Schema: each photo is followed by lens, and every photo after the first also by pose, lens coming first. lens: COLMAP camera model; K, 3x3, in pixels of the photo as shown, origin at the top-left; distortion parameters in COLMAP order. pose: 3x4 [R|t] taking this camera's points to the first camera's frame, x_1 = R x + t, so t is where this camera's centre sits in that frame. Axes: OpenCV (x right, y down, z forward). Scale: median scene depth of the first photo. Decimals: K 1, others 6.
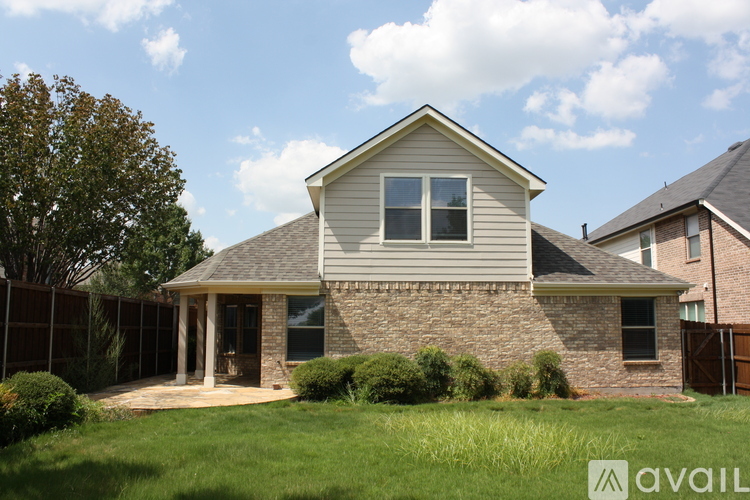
lens RADIAL K [[730.1, 0, 375.0], [0, 730.1, 250.0], [0, 0, 1]] dist [-0.075218, 0.017965]
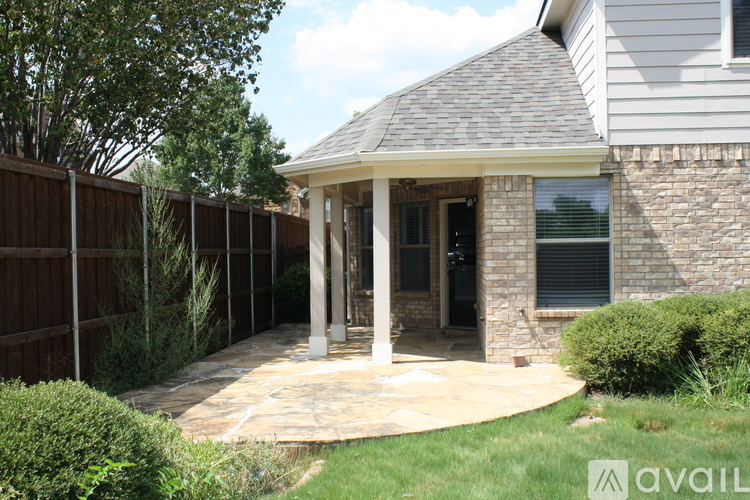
lens RADIAL K [[899.4, 0, 375.0], [0, 899.4, 250.0], [0, 0, 1]] dist [-0.077297, 0.014297]
pose [[0.995823, -0.024324, -0.088002, -0.175812], [0.033921, 0.993434, 0.109261, 0.040747], [0.084766, -0.111790, 0.990110, 0.382041]]
